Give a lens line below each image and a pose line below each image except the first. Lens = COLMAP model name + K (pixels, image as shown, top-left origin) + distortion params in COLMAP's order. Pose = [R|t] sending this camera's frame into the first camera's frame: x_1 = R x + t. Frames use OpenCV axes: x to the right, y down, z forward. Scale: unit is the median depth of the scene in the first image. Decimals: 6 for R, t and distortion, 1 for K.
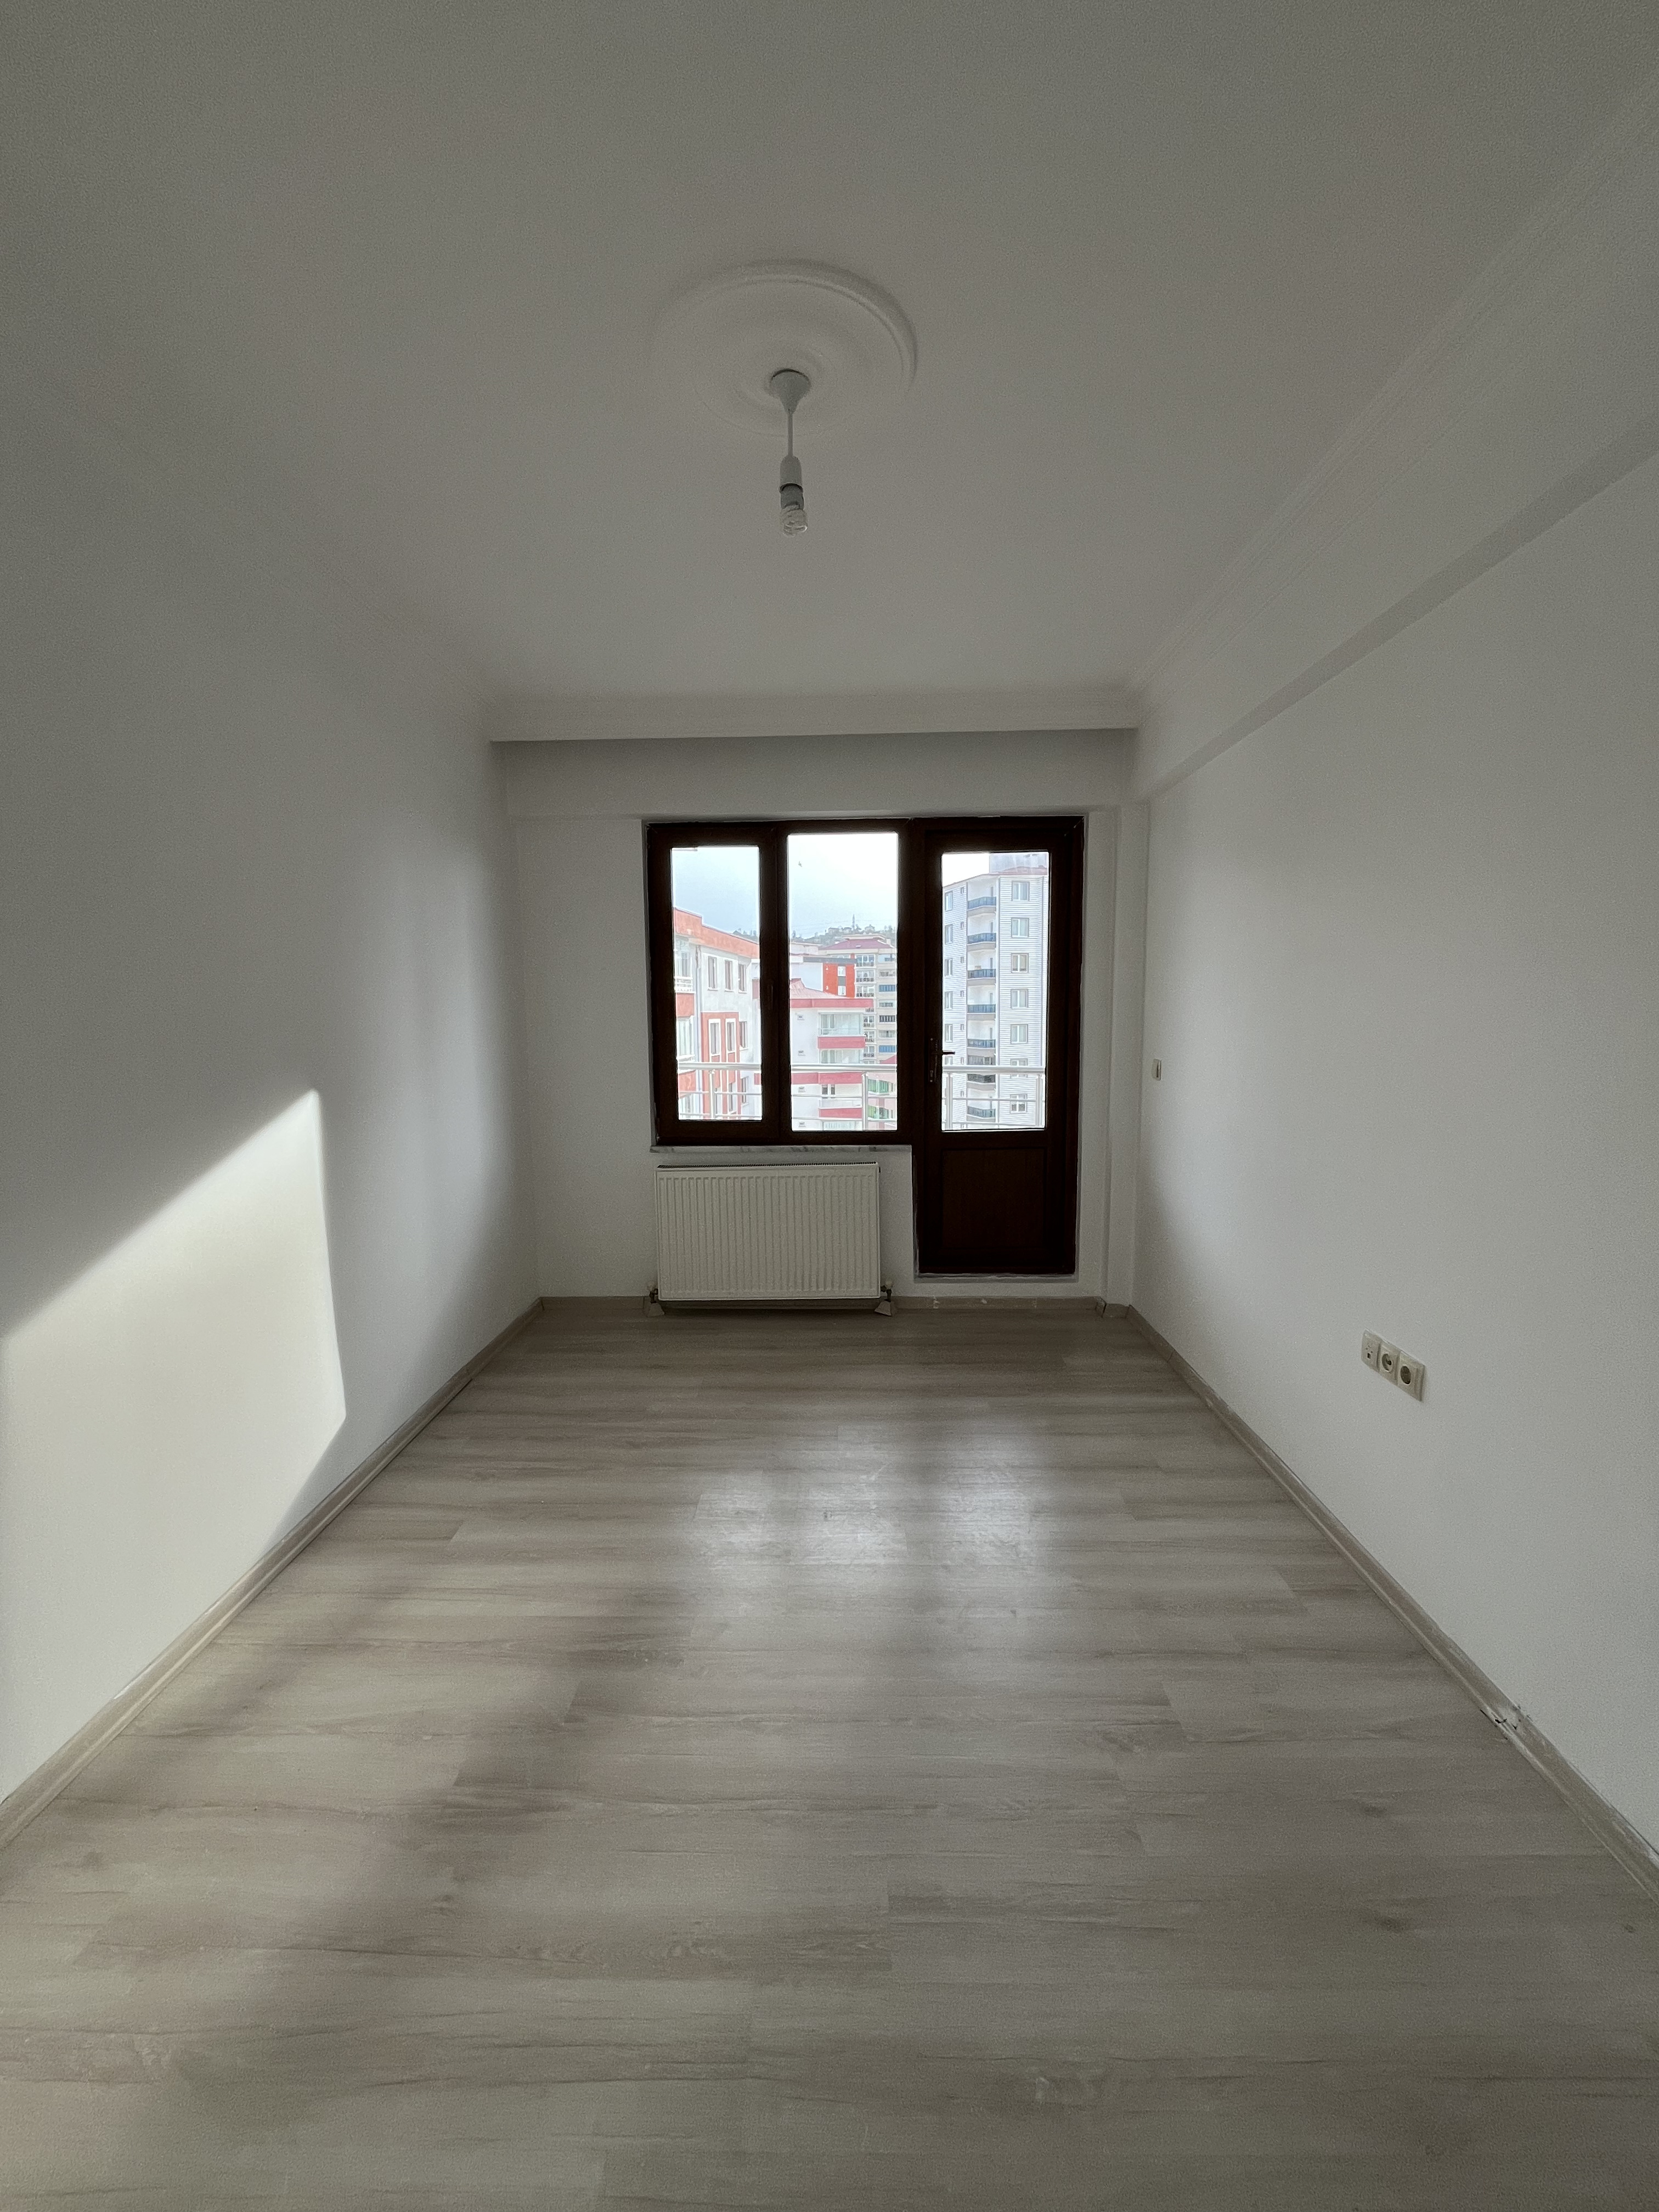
lens RADIAL K [[888.0, 0, 835.1], [0, 888.0, 1104.1], [0, 0, 1]] dist [-0.006651, 0.000044]
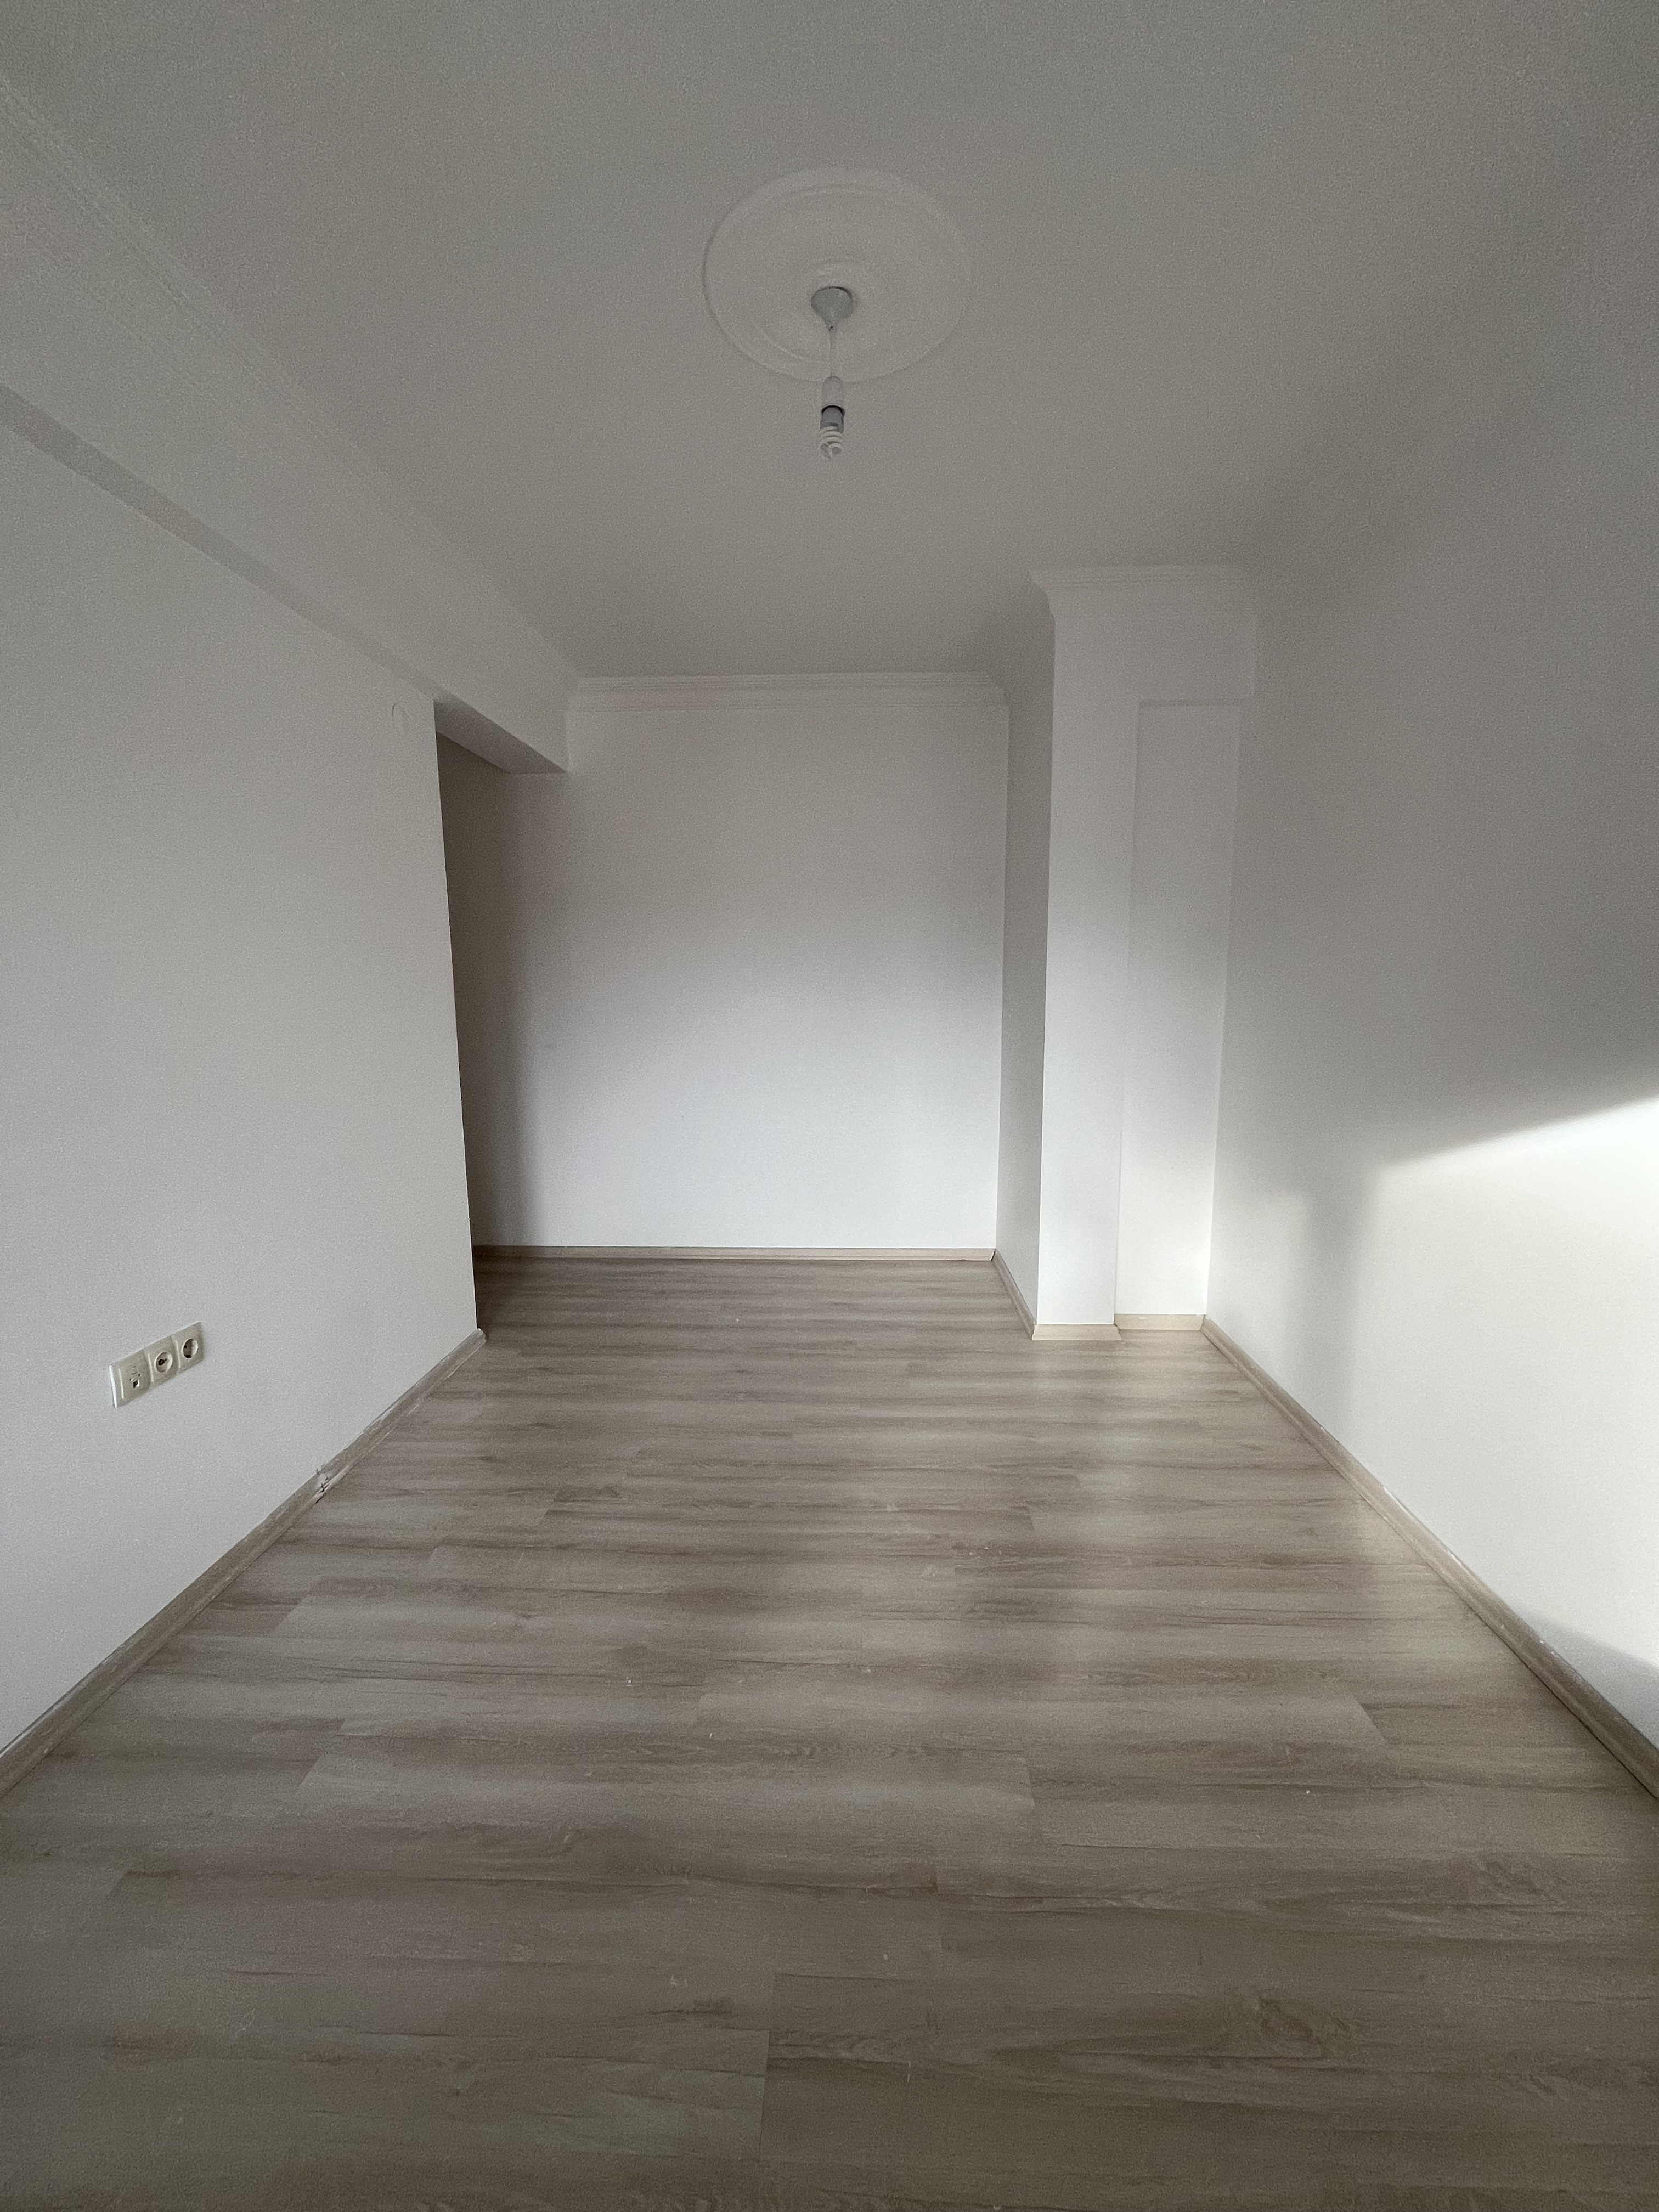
lens RADIAL K [[888.0, 0, 840.6], [0, 888.0, 1114.6], [0, 0, 1]] dist [-0.006651, 0.000044]
pose [[-0.999773, 0.014859, 0.015251, -0.060005], [0.018094, 0.970435, 0.240682, -0.155174], [-0.011224, 0.240903, -0.970484, 2.027202]]
